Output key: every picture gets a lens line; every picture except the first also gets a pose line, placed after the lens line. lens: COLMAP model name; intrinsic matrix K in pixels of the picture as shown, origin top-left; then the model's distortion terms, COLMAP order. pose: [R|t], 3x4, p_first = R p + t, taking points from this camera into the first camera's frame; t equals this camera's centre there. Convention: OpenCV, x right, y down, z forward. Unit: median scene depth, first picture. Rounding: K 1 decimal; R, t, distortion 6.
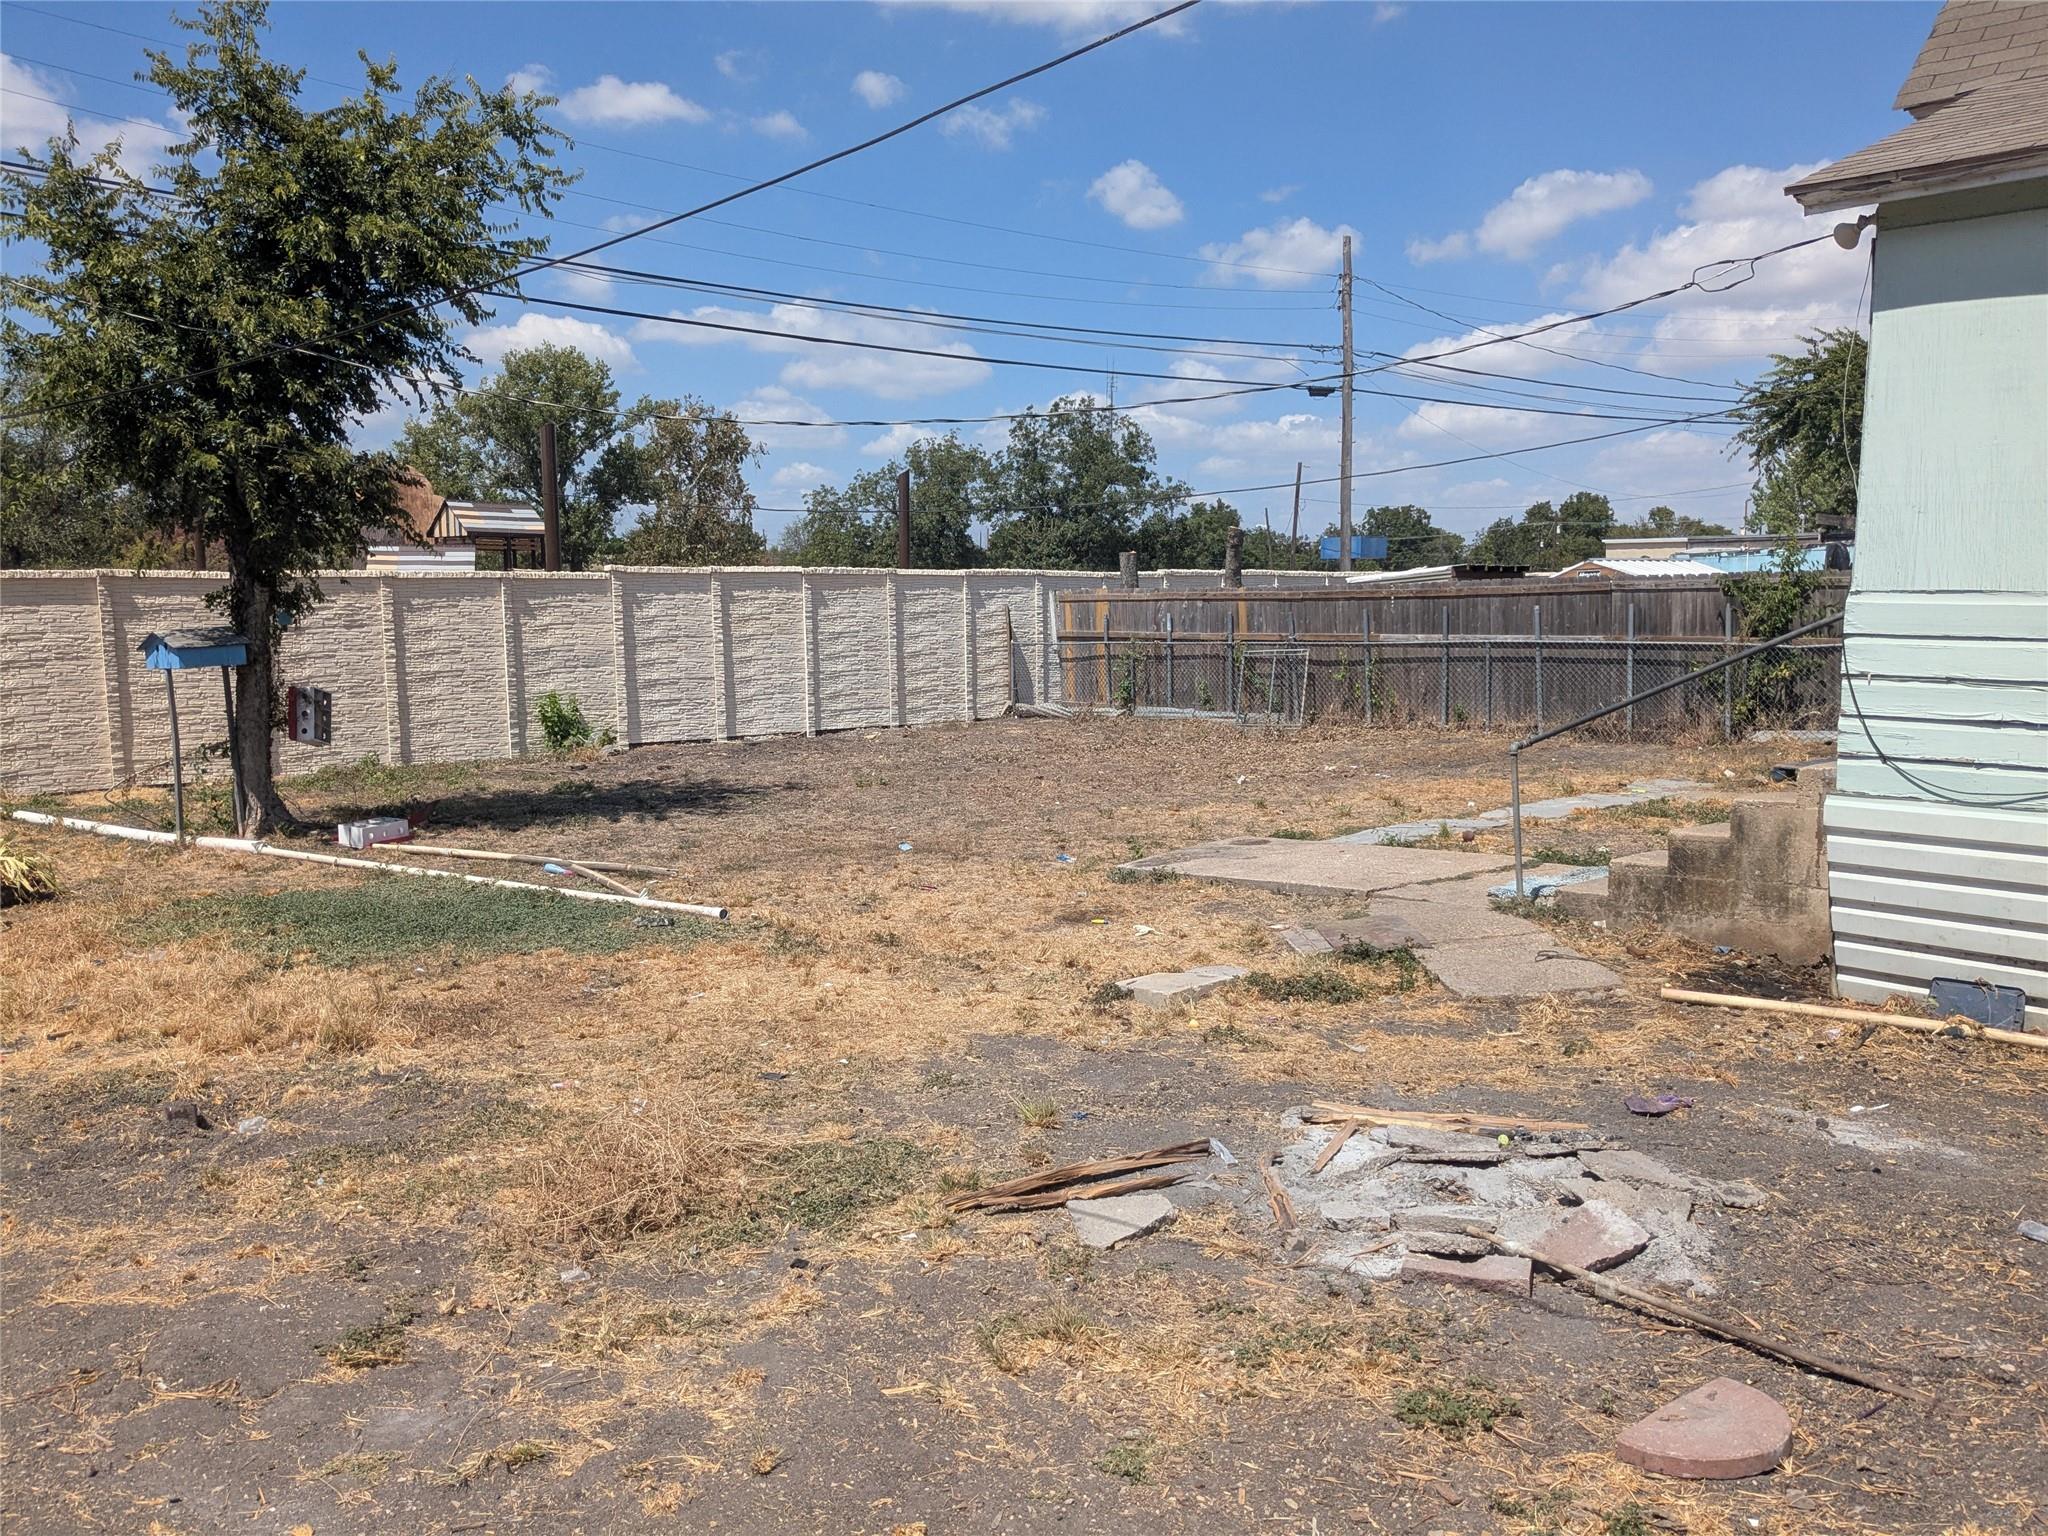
lens RADIAL K [[1642.3, 0, 1039.6], [0, 1642.3, 771.3], [0, 0, 1]] dist [0.048038, -0.070335]
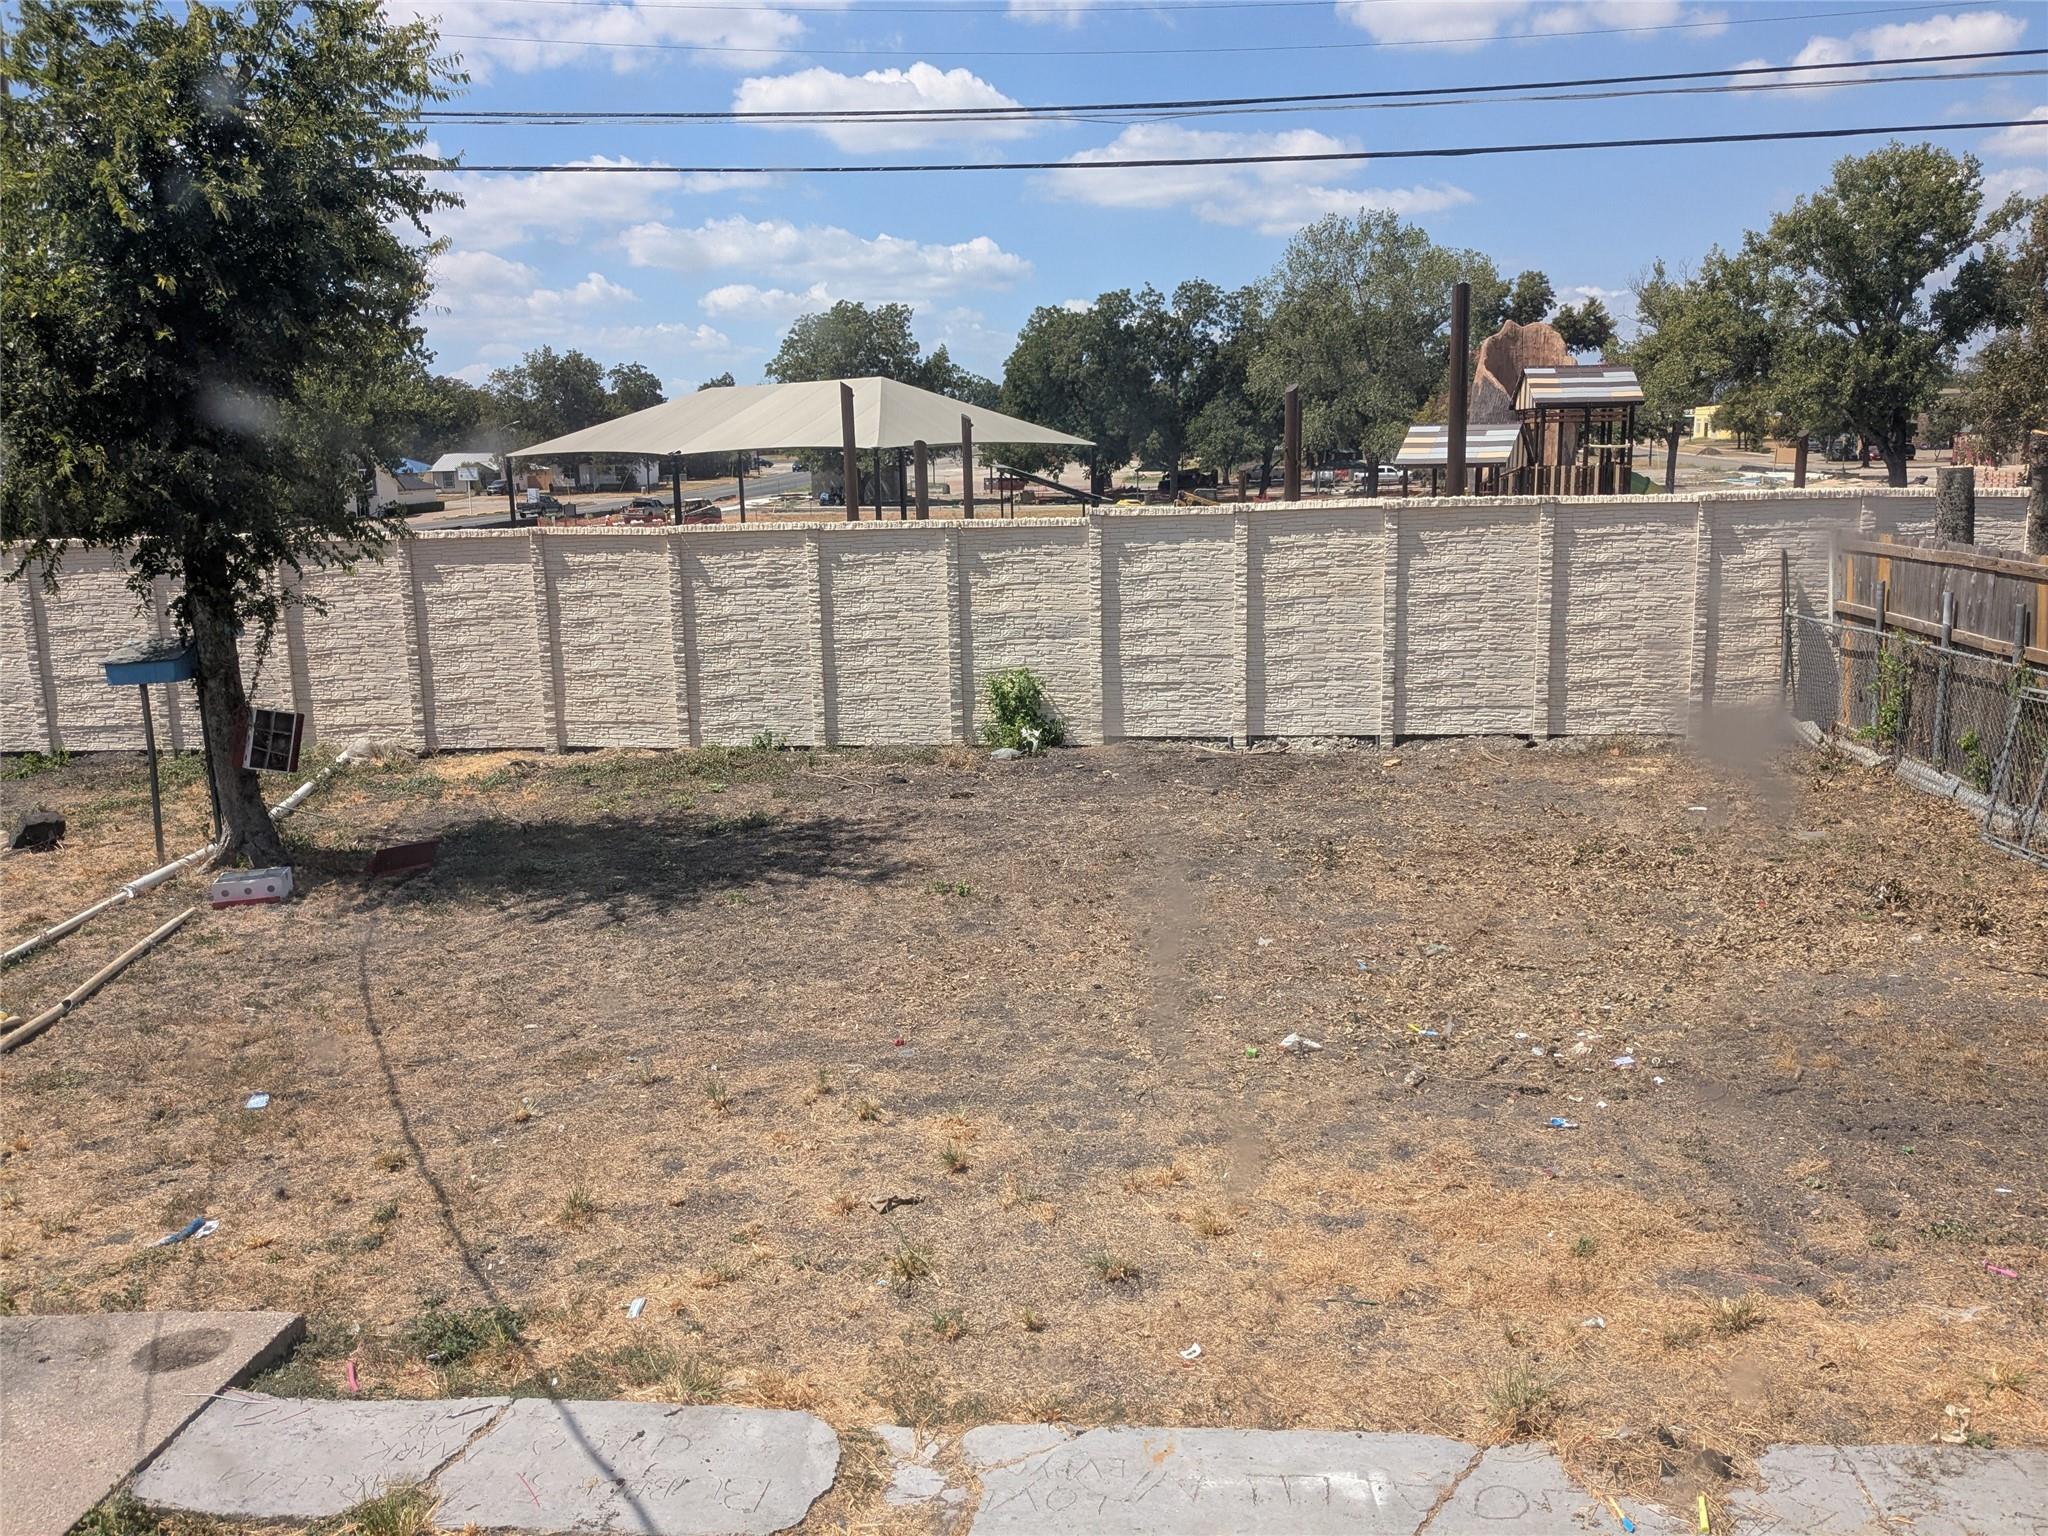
lens RADIAL K [[1642.3, 0, 1021.8], [0, 1642.3, 785.5], [0, 0, 1]] dist [0.048038, -0.070335]
pose [[0.663221, 0.135048, -0.736139, 0.293386], [-0.057535, 0.989875, 0.129762, -0.090201], [0.746209, -0.043707, 0.664275, 0.439664]]
